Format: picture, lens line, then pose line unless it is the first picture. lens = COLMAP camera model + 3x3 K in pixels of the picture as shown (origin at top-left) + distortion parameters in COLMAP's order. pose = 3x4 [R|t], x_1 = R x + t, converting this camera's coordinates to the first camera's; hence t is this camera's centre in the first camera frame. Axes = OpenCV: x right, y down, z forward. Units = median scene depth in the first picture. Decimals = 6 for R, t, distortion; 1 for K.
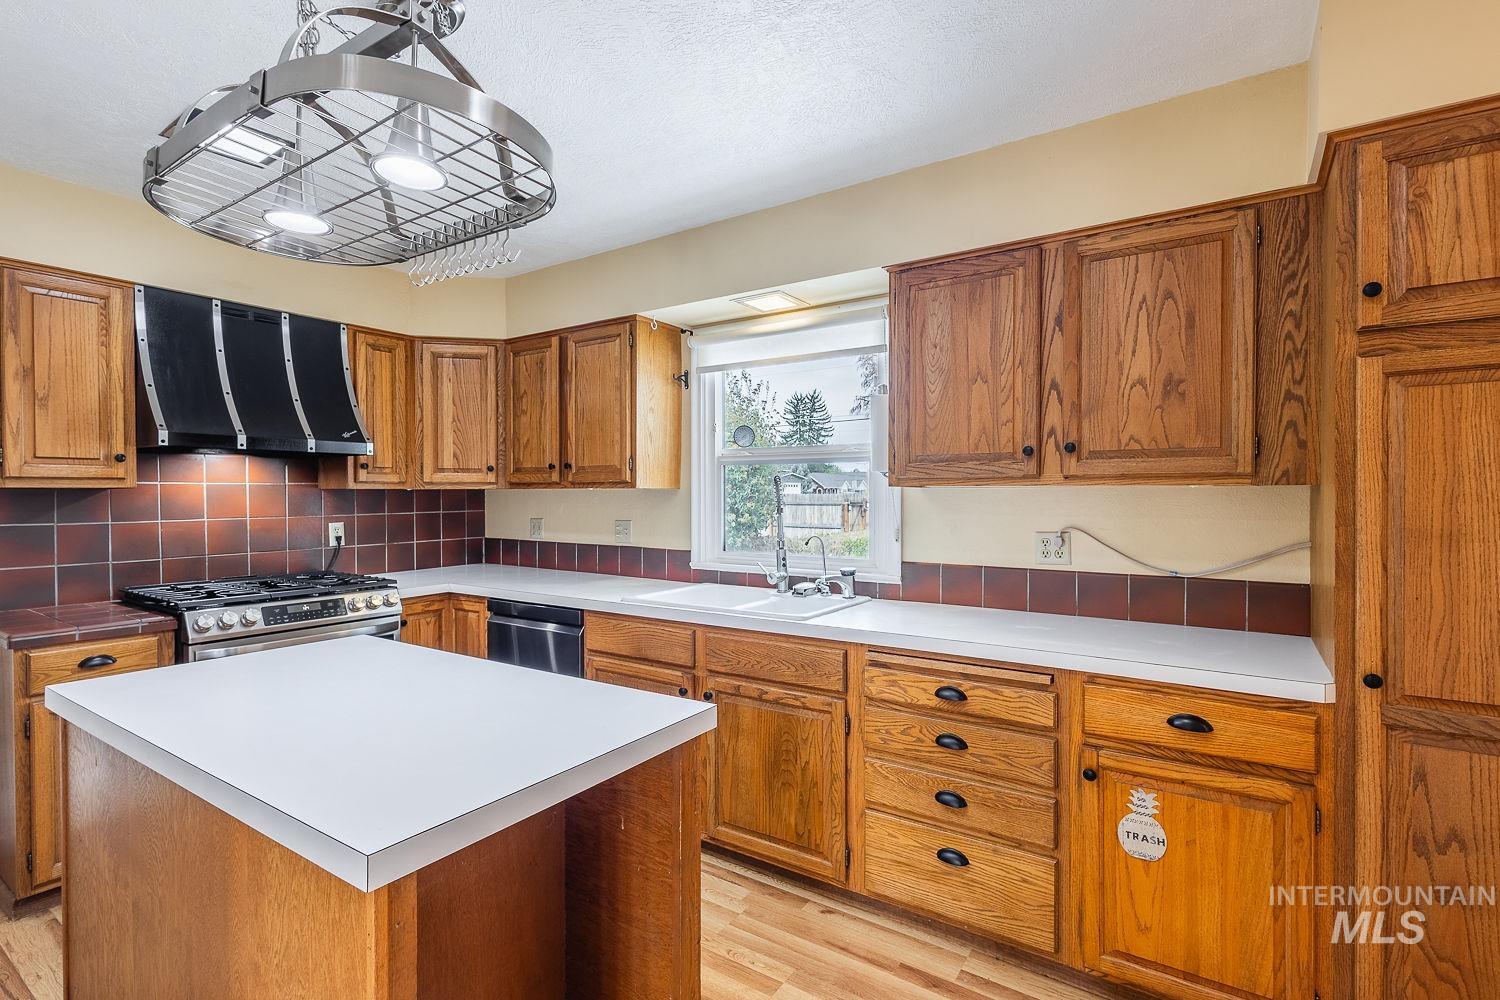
lens RADIAL K [[700.5, 0, 750.0], [0, 700.5, 500.0], [0, 0, 1]] dist [0.002768, -0.000082]
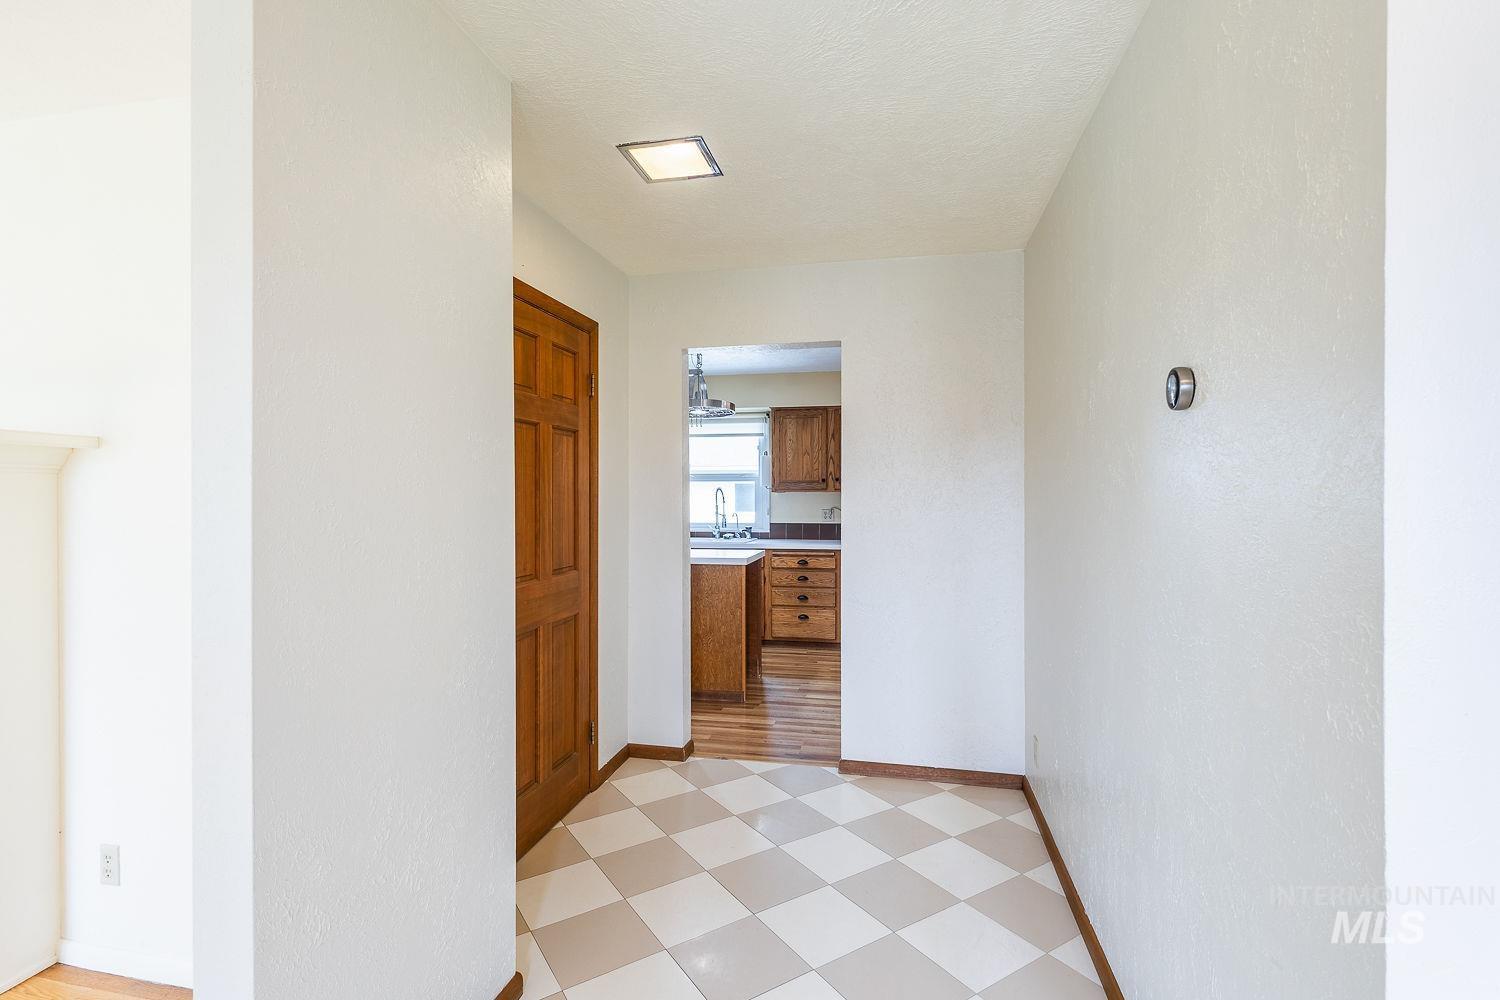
lens RADIAL K [[704.0, 0, 751.6], [0, 704.0, 501.2], [0, 0, 1]] dist [0.003772, 0.000021]
pose [[0.925965, -0.002183, 0.377604, -0.965879], [0.004690, 0.999973, -0.005719, 0.032023], [-0.377581, 0.007067, 0.925949, -1.561866]]
